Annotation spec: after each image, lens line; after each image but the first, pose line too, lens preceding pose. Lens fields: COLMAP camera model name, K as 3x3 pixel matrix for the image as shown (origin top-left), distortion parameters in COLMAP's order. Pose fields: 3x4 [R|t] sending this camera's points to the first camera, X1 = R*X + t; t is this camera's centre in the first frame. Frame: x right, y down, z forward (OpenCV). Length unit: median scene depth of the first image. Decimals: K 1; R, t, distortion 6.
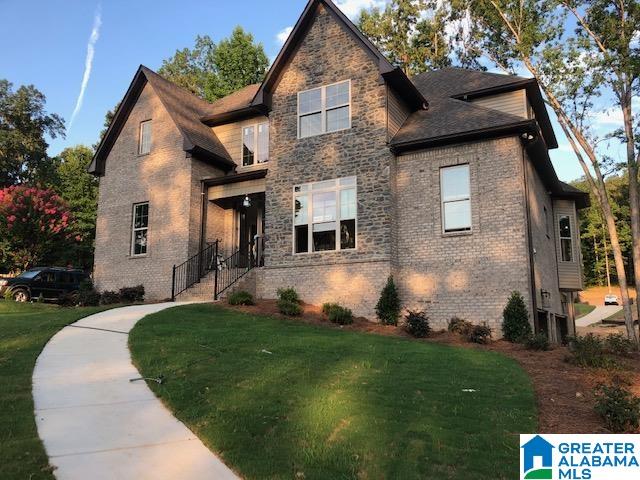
lens RADIAL K [[519.6, 0, 331.0], [0, 519.6, 243.4], [0, 0, 1]] dist [0.018509, 0.004813]
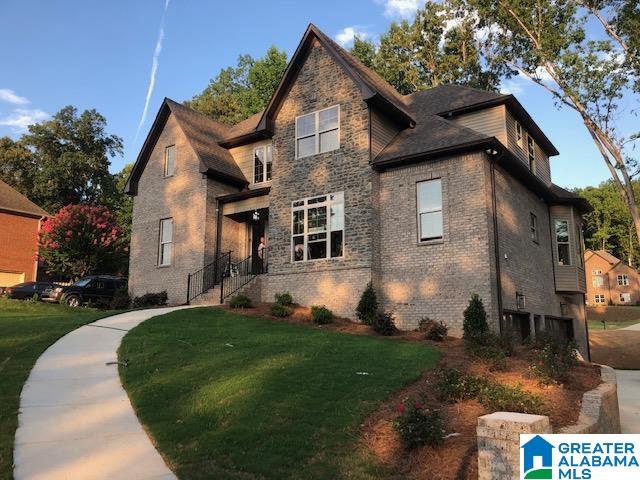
lens RADIAL K [[519.6, 0, 331.0], [0, 519.6, 243.4], [0, 0, 1]] dist [0.018509, 0.004813]
pose [[0.993626, -0.018613, -0.111175, 0.130258], [0.017679, 0.999800, -0.009379, -0.008104], [0.111328, 0.007354, 0.993757, -0.100131]]
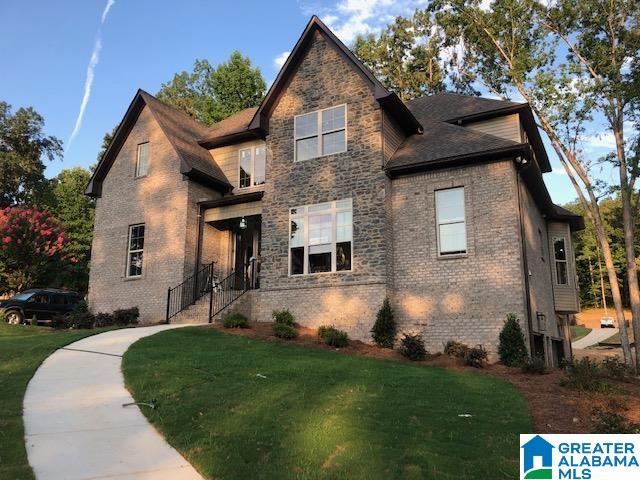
lens RADIAL K [[519.6, 0, 331.0], [0, 519.6, 243.4], [0, 0, 1]] dist [0.018509, 0.004813]
pose [[0.999971, 0.002308, 0.007226, 0.000635], [-0.002009, 0.999153, -0.041103, -0.001570], [-0.007315, 0.041087, 0.999129, -0.001535]]
